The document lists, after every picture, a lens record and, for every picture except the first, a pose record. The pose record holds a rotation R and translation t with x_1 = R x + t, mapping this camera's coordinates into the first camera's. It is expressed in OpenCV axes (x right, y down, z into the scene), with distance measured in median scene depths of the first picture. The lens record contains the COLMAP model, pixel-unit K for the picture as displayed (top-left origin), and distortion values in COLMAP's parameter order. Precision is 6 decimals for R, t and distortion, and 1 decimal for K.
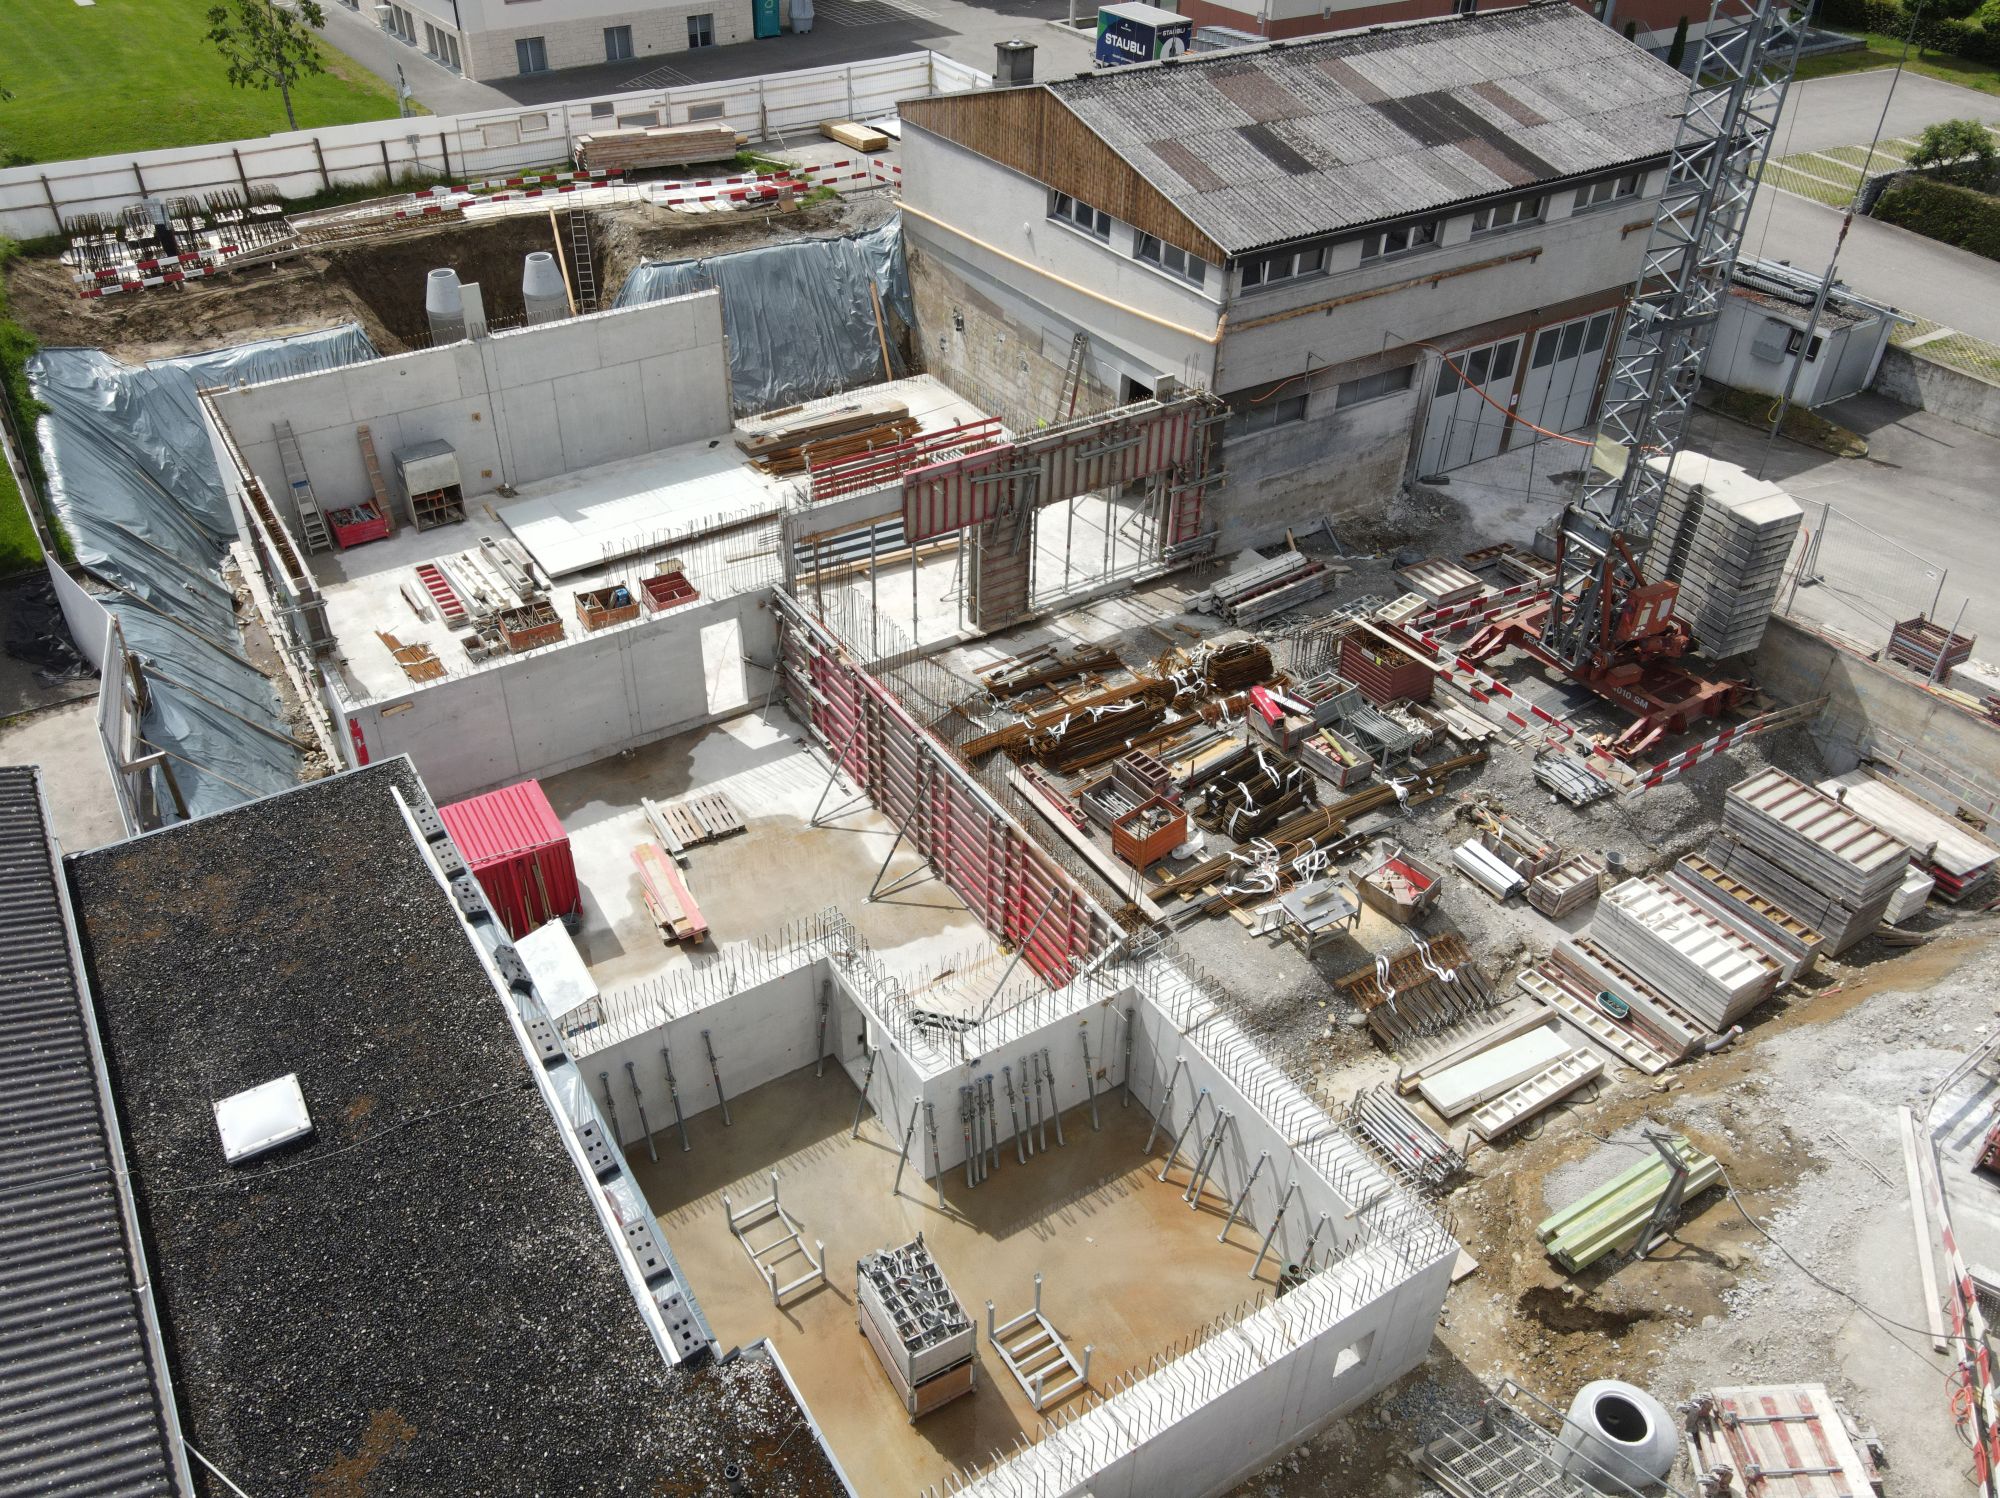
lens RADIAL K [[1544.2, 0, 934.0], [0, 1544.2, 701.0], [0, 0, 1]] dist [0.003352, 0.016391]
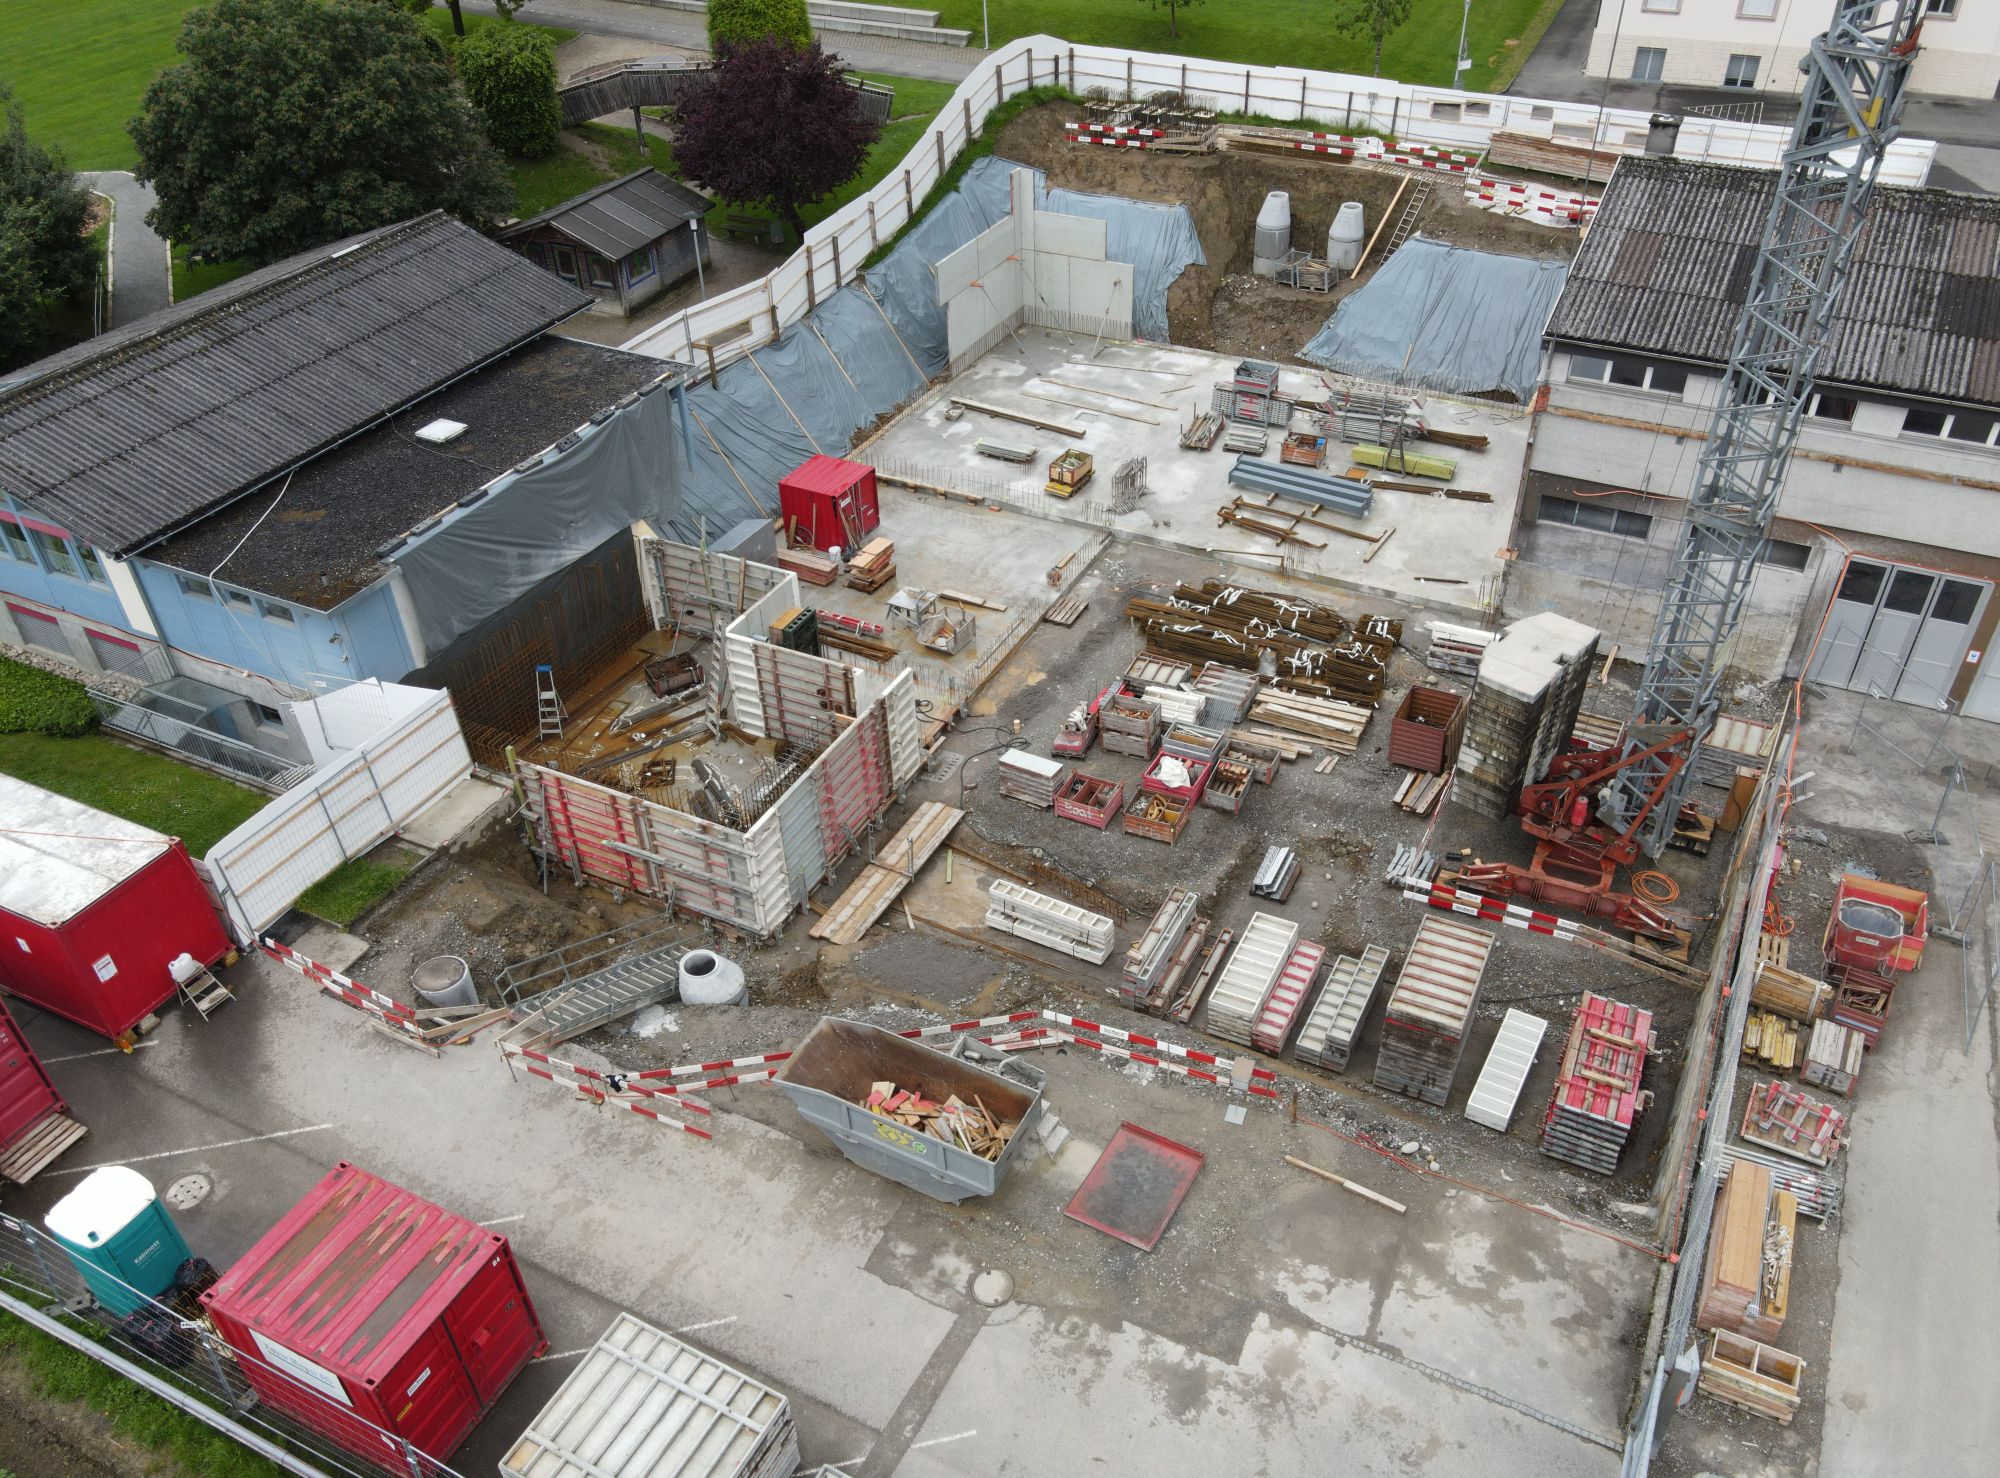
lens RADIAL K [[1525.1, 0, 1058.3], [0, 1525.1, 786.3], [0, 0, 1]] dist [0.011309, 0.005765]
pose [[0.551731, 0.518135, -0.653551, 0.754303], [-0.474690, 0.839395, 0.264736, -0.129455], [0.685757, 0.164171, 0.709074, 0.063015]]
